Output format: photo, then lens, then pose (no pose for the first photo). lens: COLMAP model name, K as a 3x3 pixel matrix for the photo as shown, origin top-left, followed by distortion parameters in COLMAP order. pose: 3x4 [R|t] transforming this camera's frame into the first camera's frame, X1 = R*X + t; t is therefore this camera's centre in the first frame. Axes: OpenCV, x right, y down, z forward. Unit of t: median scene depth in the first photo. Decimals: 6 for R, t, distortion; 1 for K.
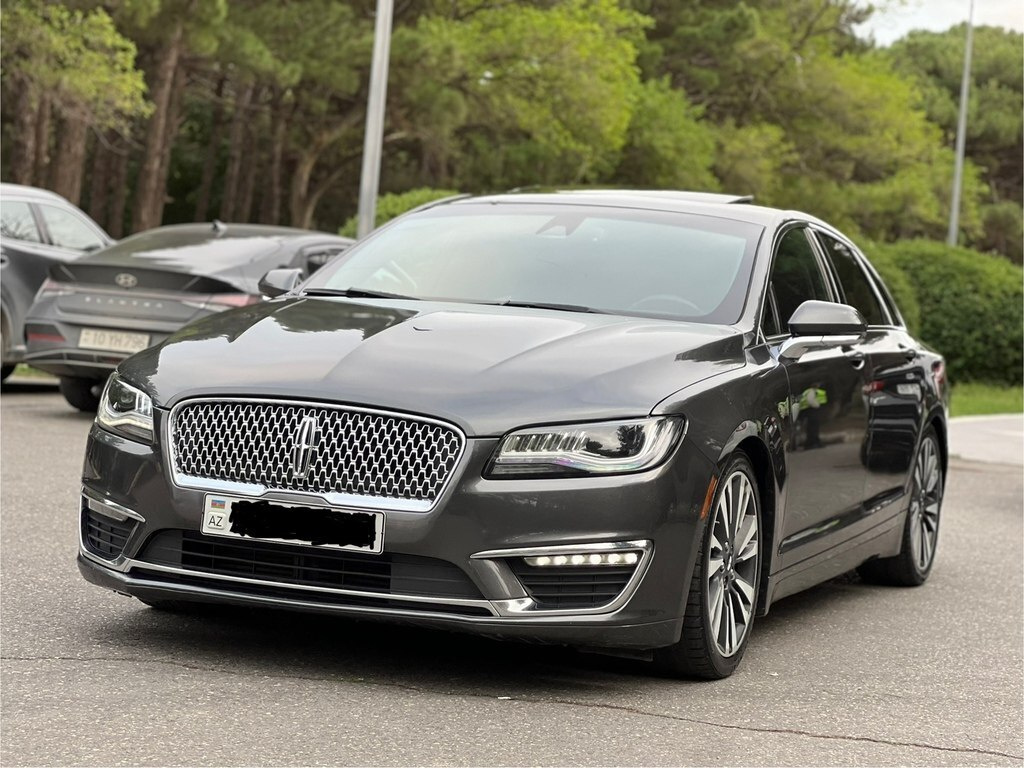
lens RADIAL K [[2253.3, 0, 508.7], [0, 2253.3, 373.3], [0, 0, 1]] dist [0.217518, 0.000000]
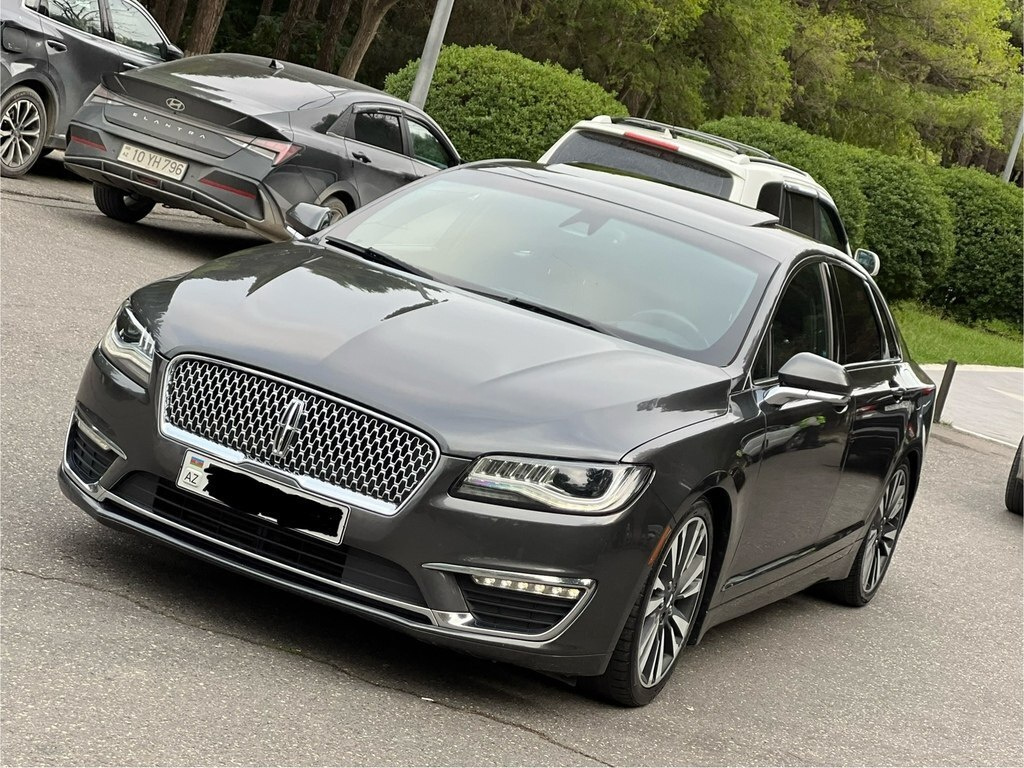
lens RADIAL K [[2253.3, 0, 508.6], [0, 2253.3, 366.1], [0, 0, 1]] dist [0.217518, 0.000000]
pose [[0.979439, 0.201727, -0.002154, 0.004831], [-0.200913, 0.976344, 0.079915, -0.081647], [0.018225, -0.077839, 0.996799, -0.029478]]
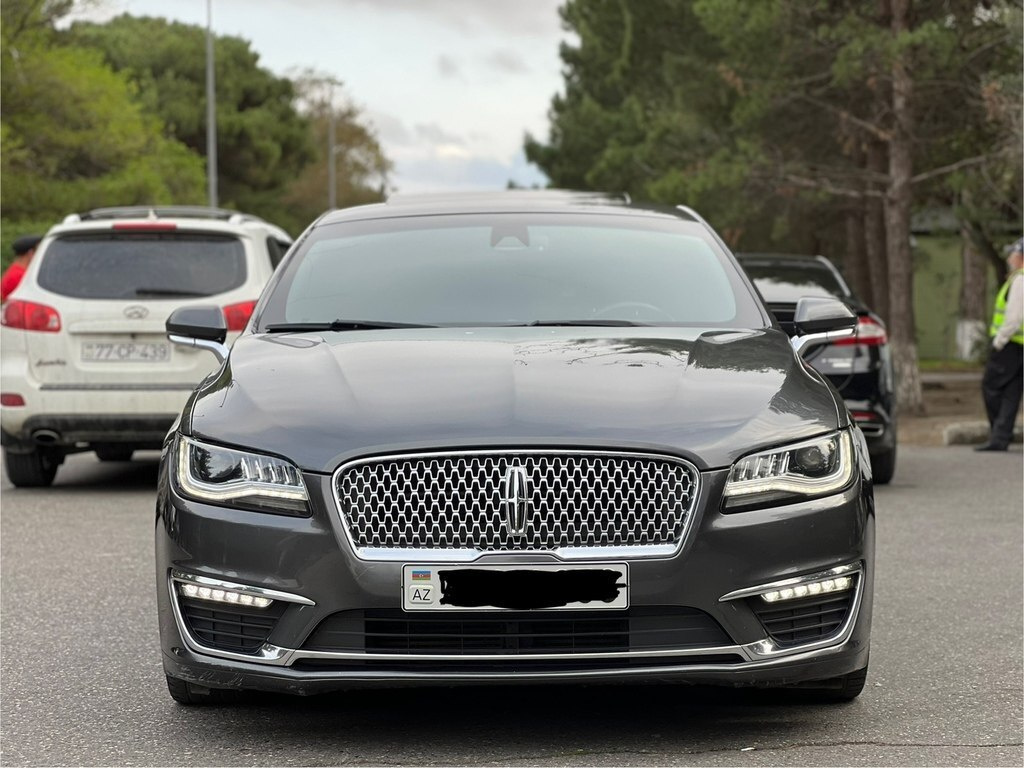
lens RADIAL K [[2253.3, 0, 510.6], [0, 2253.3, 384.6], [0, 0, 1]] dist [0.217518, 0.000000]
pose [[0.927488, -0.087656, 0.363433, -0.340966], [0.084561, 0.996118, 0.024451, -0.028886], [-0.364165, 0.008054, 0.931300, 0.141099]]
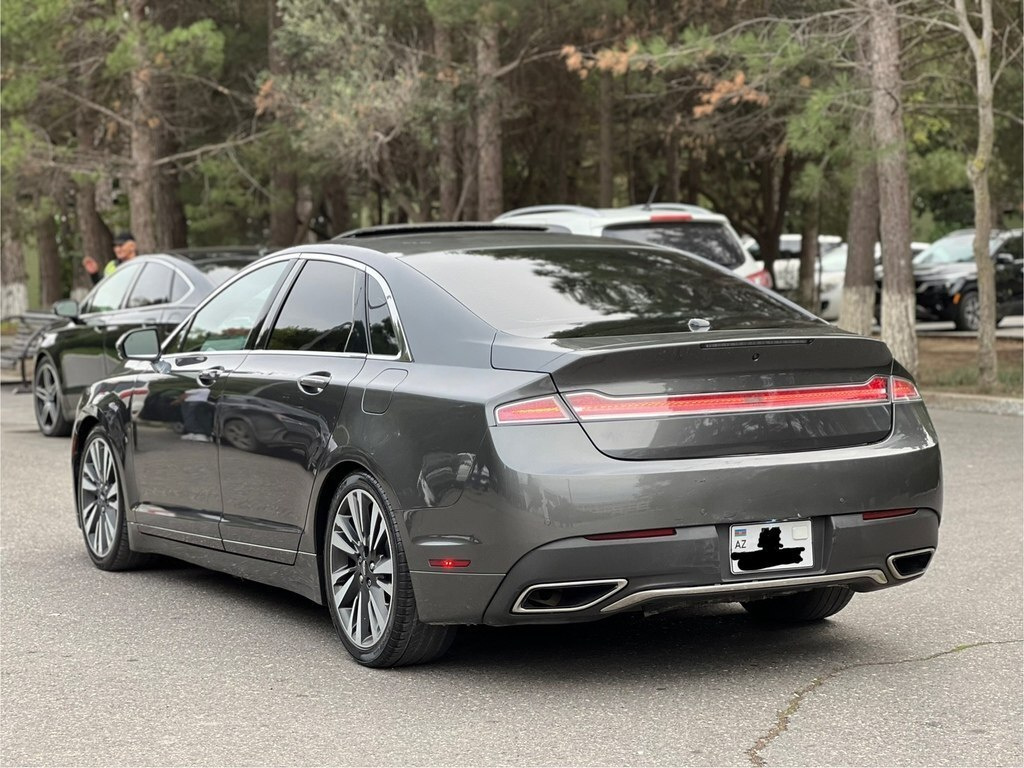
lens RADIAL K [[2253.3, 0, 500.9], [0, 2253.3, 362.4], [0, 0, 1]] dist [0.217518, 0.000000]
pose [[0.644015, -0.118209, 0.755825, -1.001898], [0.089133, 0.992855, 0.079332, -0.126201], [-0.759803, 0.016278, 0.649950, 0.295714]]
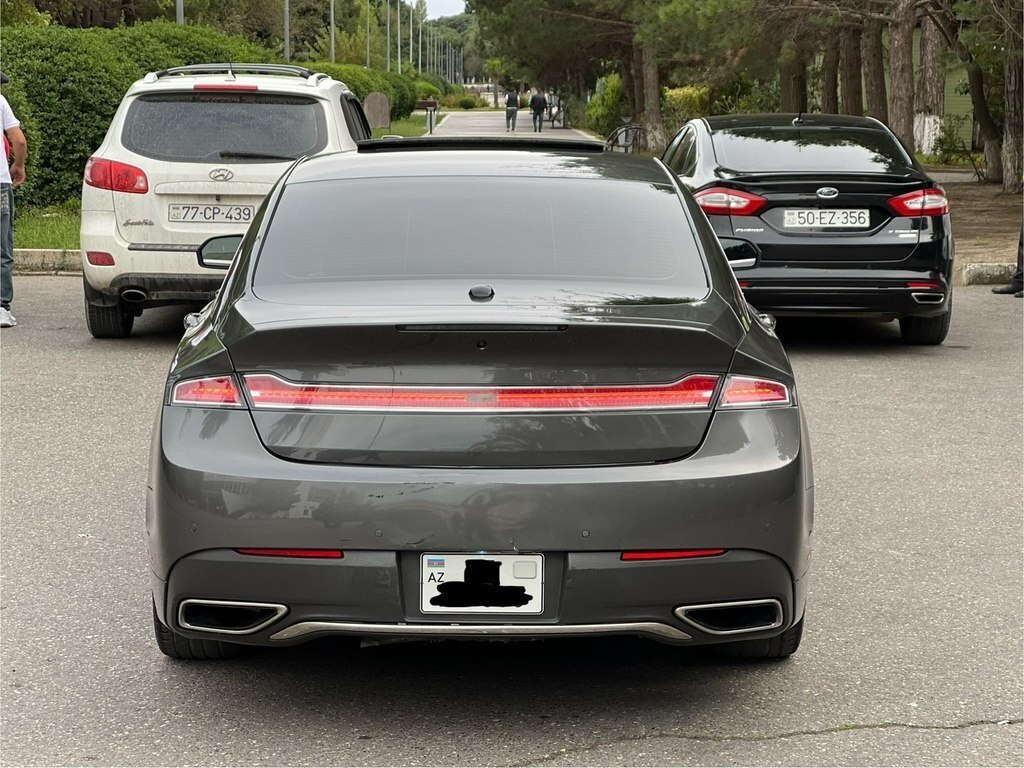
lens RADIAL K [[2253.3, 0, 502.8], [0, 2253.3, 364.3], [0, 0, 1]] dist [0.217518, 0.000000]
pose [[0.917035, -0.112291, 0.382671, -0.477636], [0.070555, 0.990087, 0.121452, -0.127843], [-0.392515, -0.084377, 0.915867, 0.134758]]
